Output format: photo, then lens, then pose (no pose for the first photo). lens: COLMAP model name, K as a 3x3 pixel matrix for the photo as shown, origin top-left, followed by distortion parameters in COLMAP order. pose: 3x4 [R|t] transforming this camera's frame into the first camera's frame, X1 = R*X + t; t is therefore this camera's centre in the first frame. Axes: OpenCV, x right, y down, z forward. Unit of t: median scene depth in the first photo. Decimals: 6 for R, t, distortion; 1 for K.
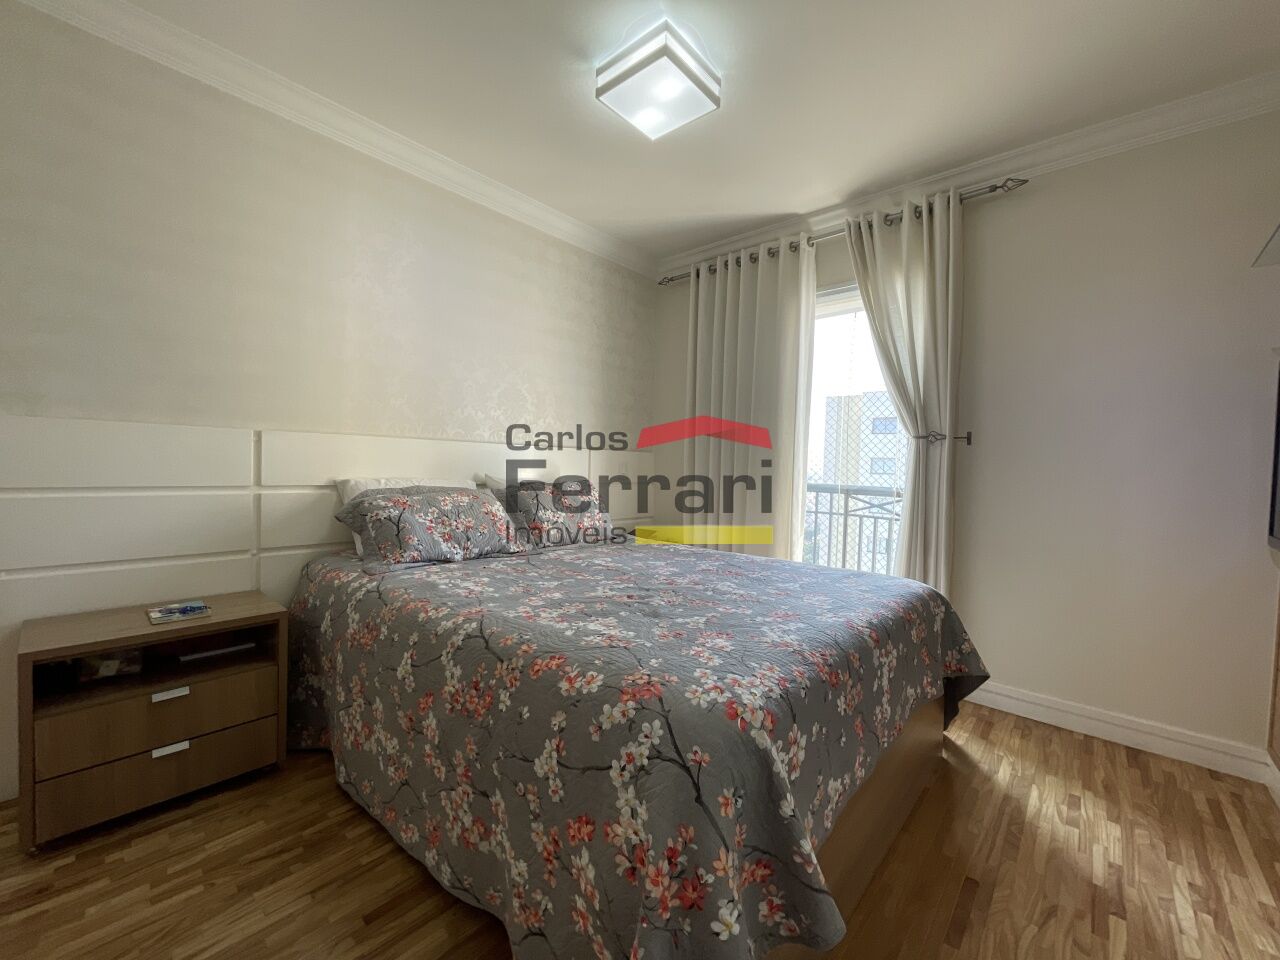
lens RADIAL K [[521.1, 0, 639.1], [0, 521.1, 477.2], [0, 0, 1]] dist [-0.000826, 0.000536]
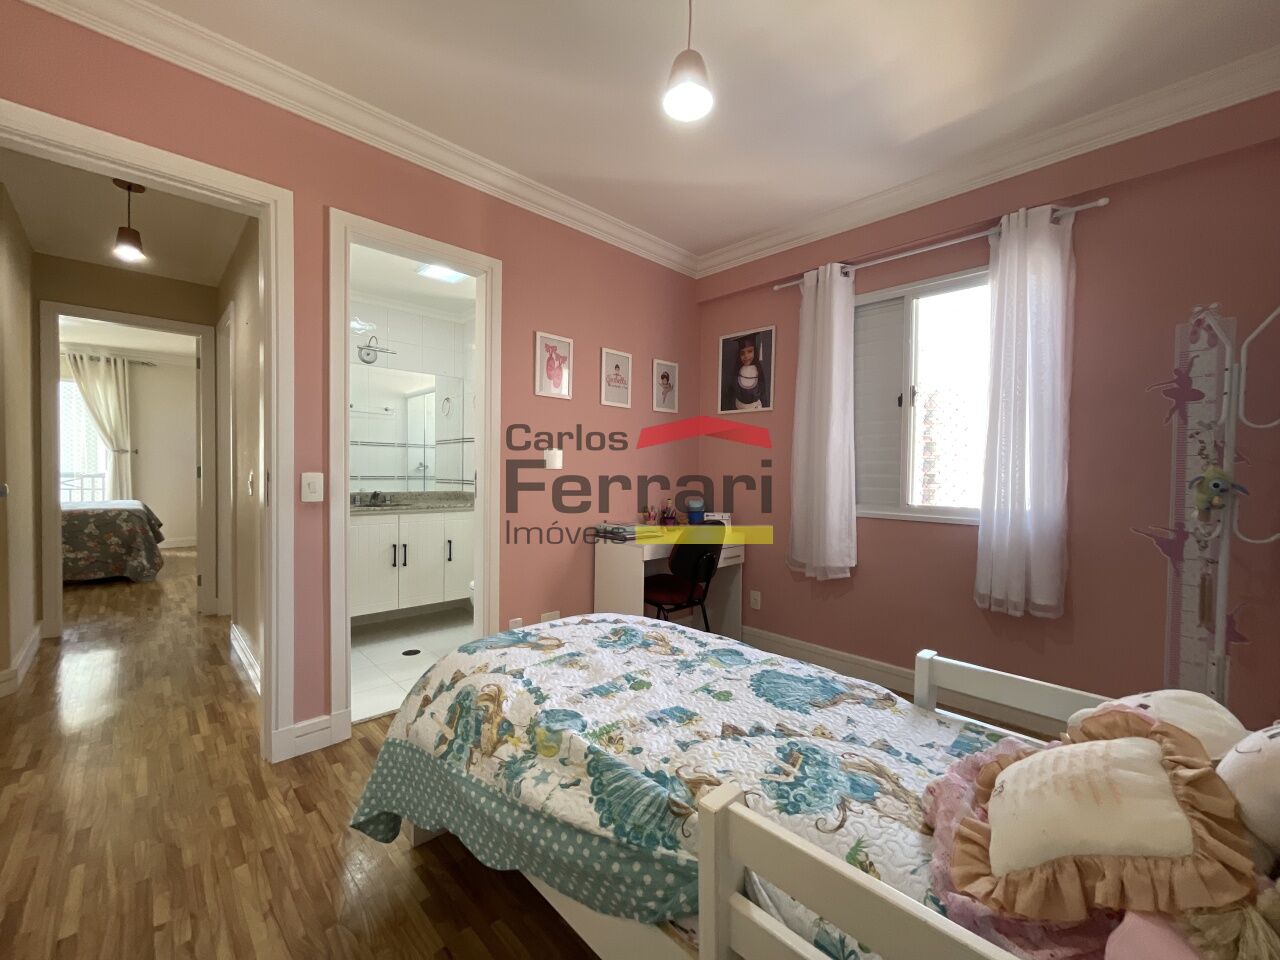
lens RADIAL K [[521.1, 0, 644.0], [0, 521.1, 482.2], [0, 0, 1]] dist [-0.000826, 0.000536]
pose [[0.071462, -0.044946, 0.996430, -3.178225], [0.017110, 0.998892, 0.043829, 0.009682], [-0.997297, 0.013917, 0.072152, -3.057049]]
